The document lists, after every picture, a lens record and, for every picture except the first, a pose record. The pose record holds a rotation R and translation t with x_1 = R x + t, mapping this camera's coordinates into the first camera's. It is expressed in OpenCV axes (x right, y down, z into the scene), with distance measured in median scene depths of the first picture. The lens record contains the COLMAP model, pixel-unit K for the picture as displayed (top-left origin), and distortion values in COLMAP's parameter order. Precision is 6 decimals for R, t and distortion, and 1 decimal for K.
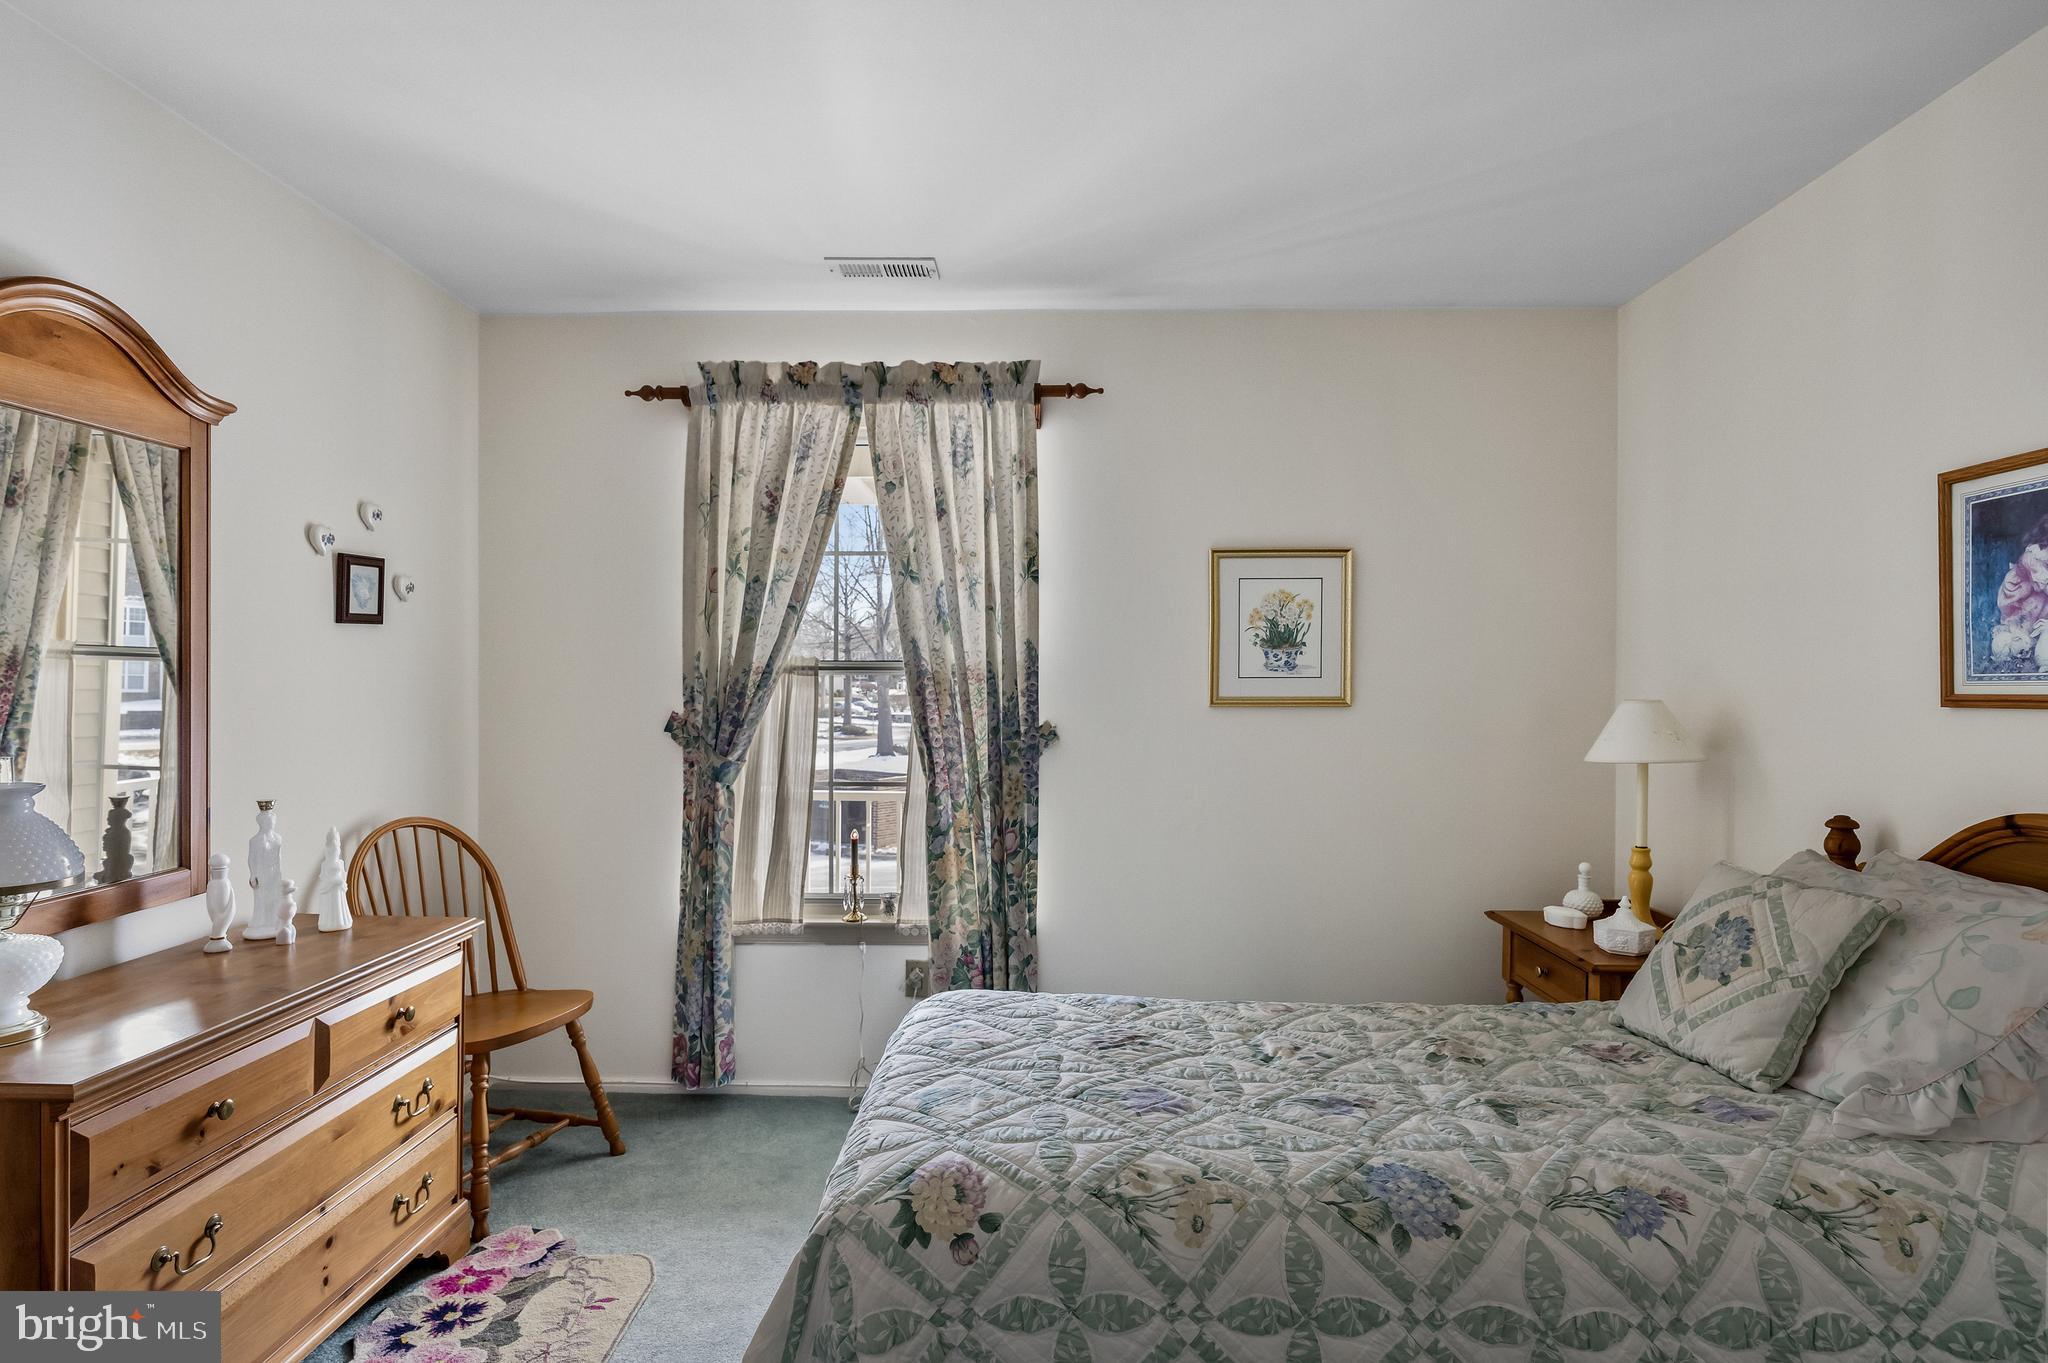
lens RADIAL K [[1080.6, 0, 1024.0], [0, 1080.6, 681.5], [0, 0, 1]] dist [0.000653, 0.000192]
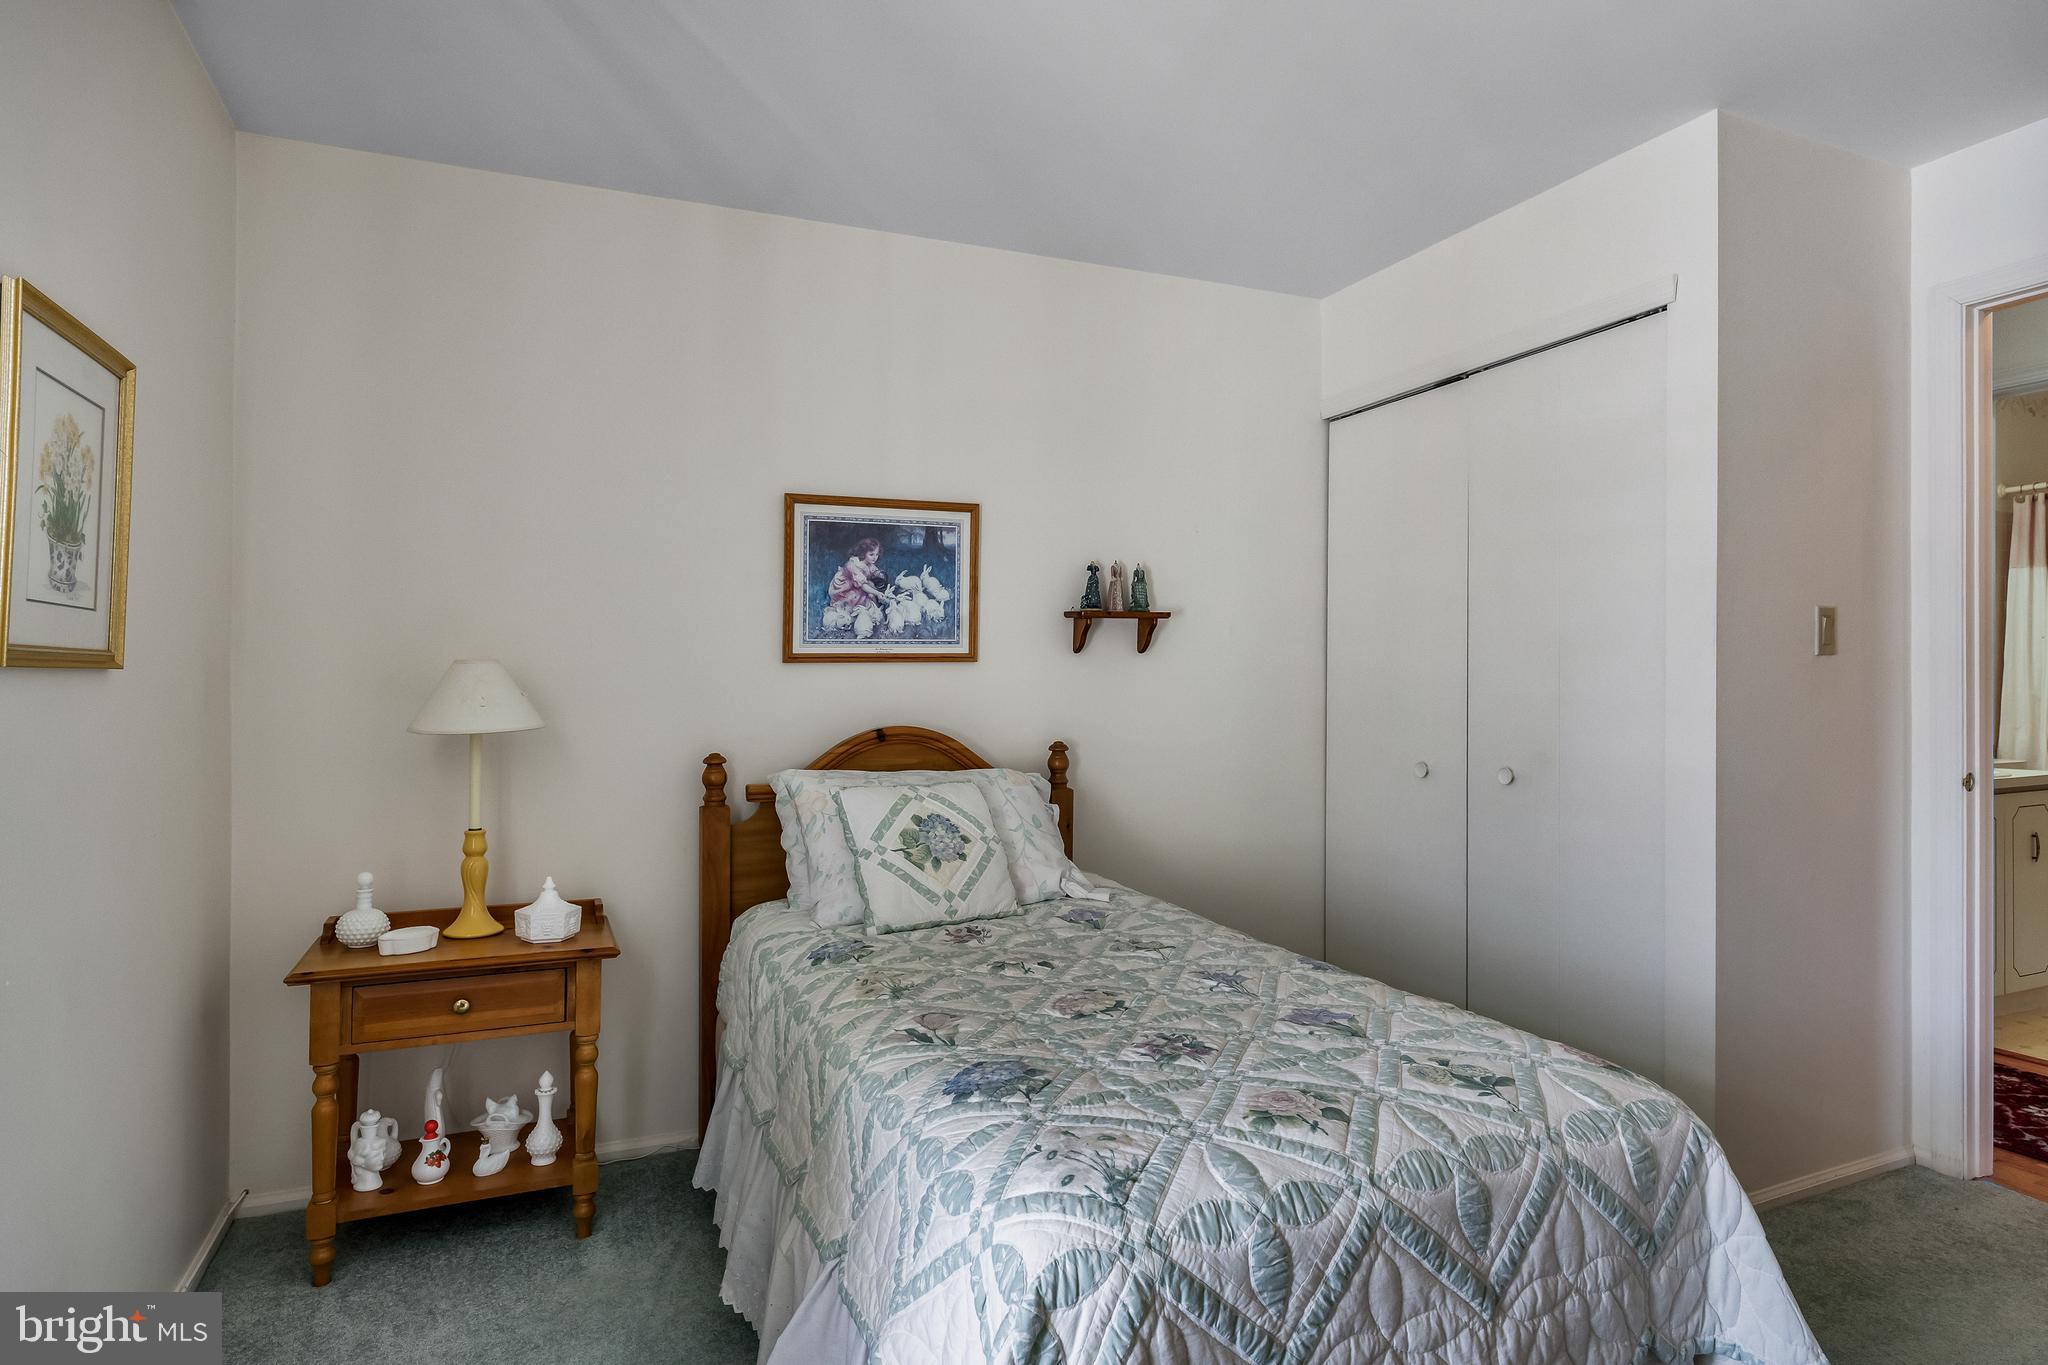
lens RADIAL K [[1116.1, 0, 1024.0], [0, 1116.1, 682.5], [0, 0, 1]] dist [-0.000732, 0.000367]
pose [[-0.397011, 0.002202, 0.917811, -0.596034], [0.004530, 0.999990, -0.000440, 0.052518], [-0.917803, 0.003983, -0.397017, 1.328681]]
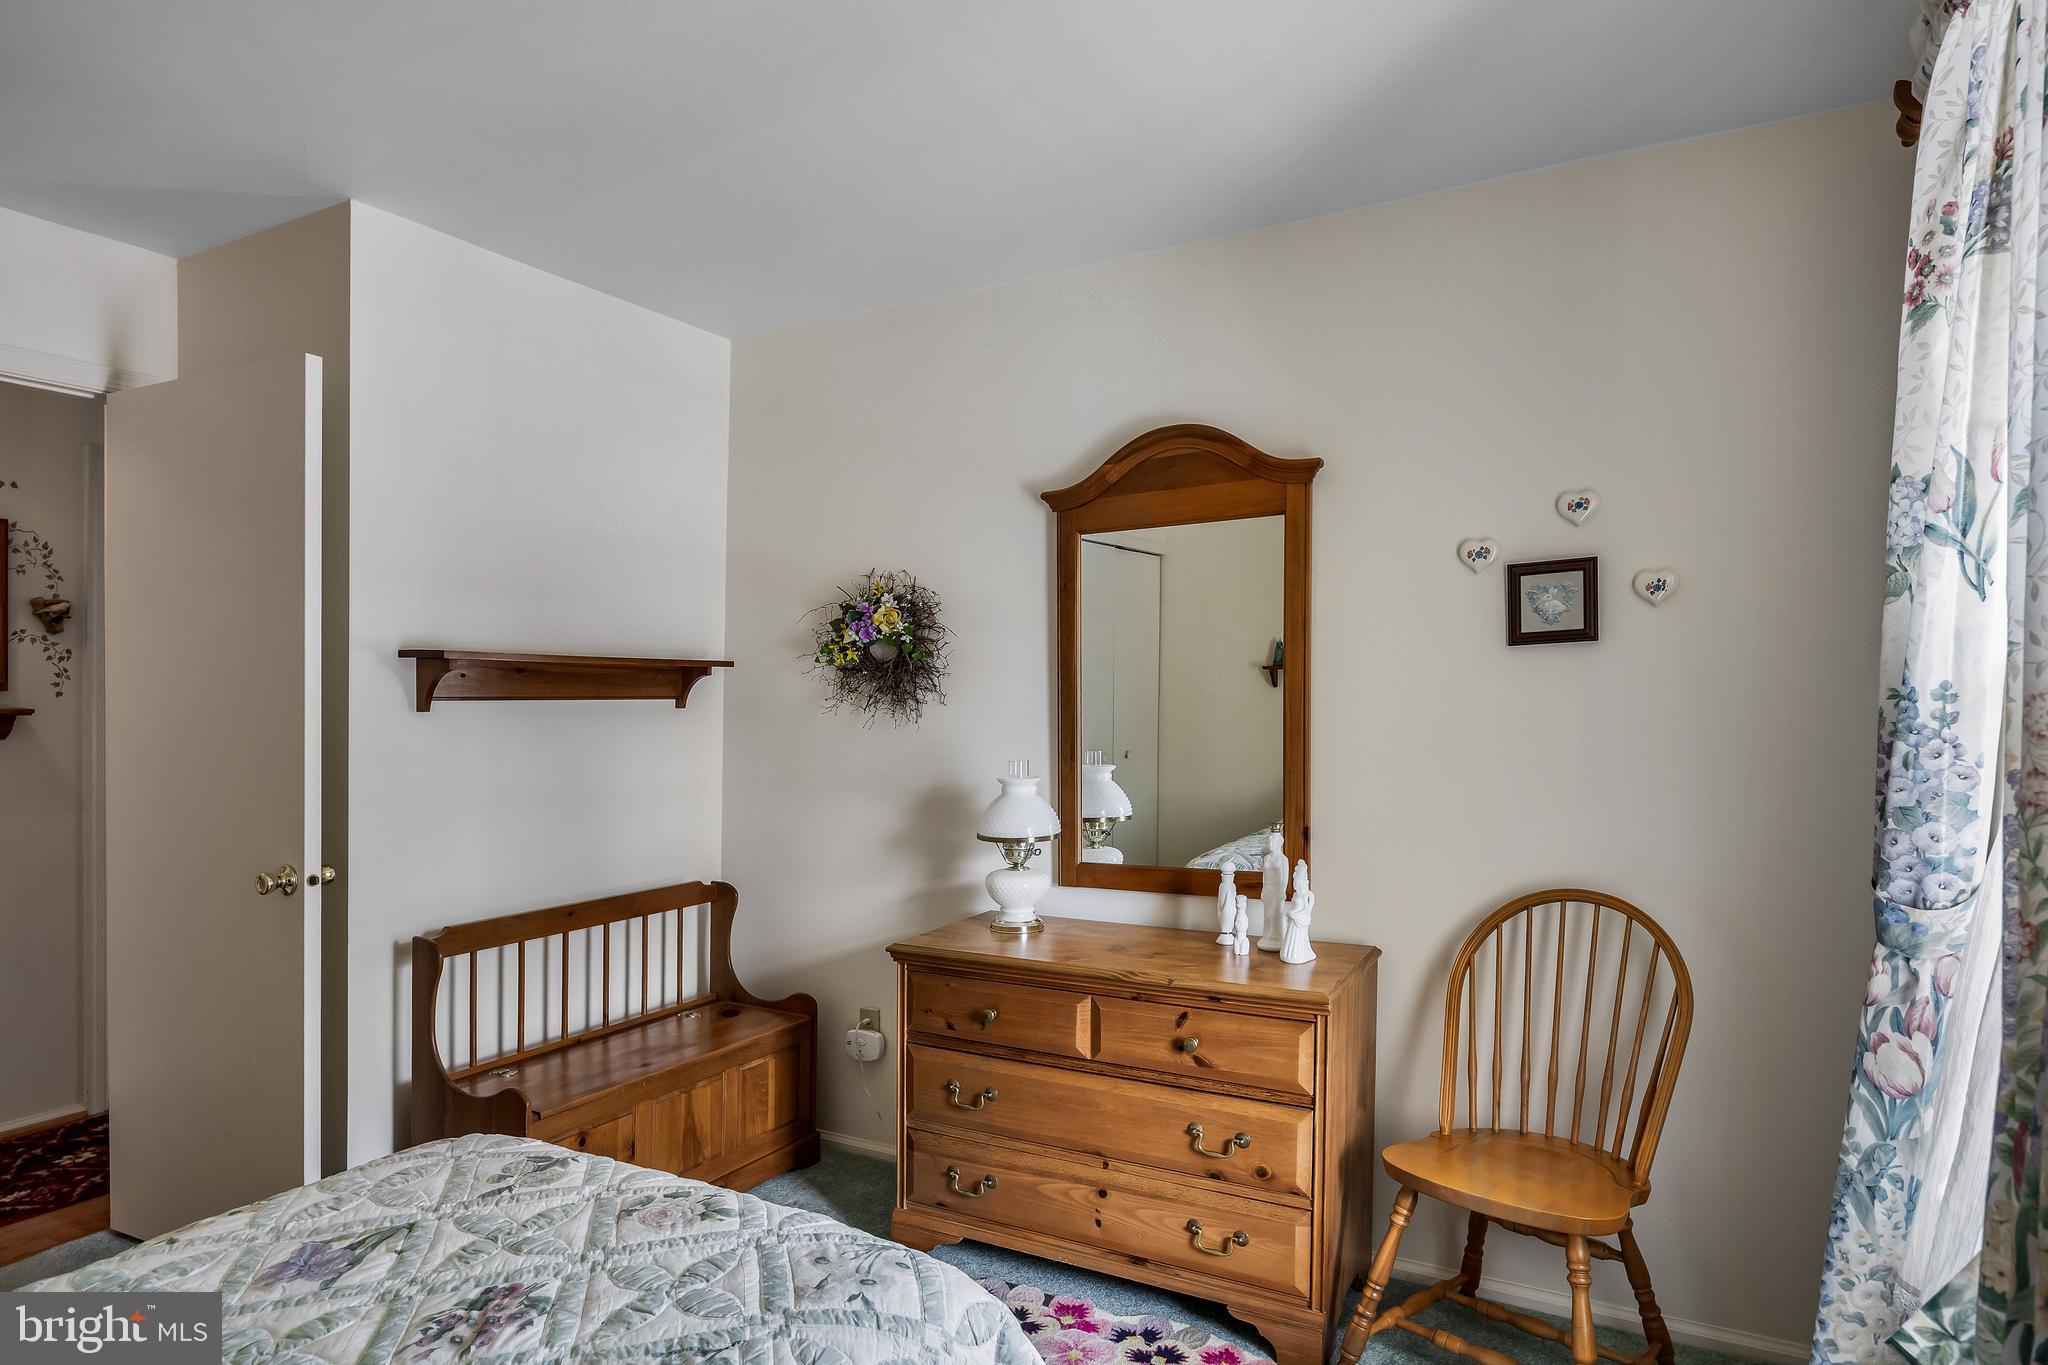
lens RADIAL K [[1159.3, 0, 1024.0], [0, 1159.3, 682.5], [0, 0, 1]] dist [0.002354, 0.000203]
pose [[-0.487665, -0.017310, -0.872859, 0.478068], [0.000739, 0.999795, -0.020241, -0.008322], [0.873030, -0.010516, -0.487552, 1.465096]]
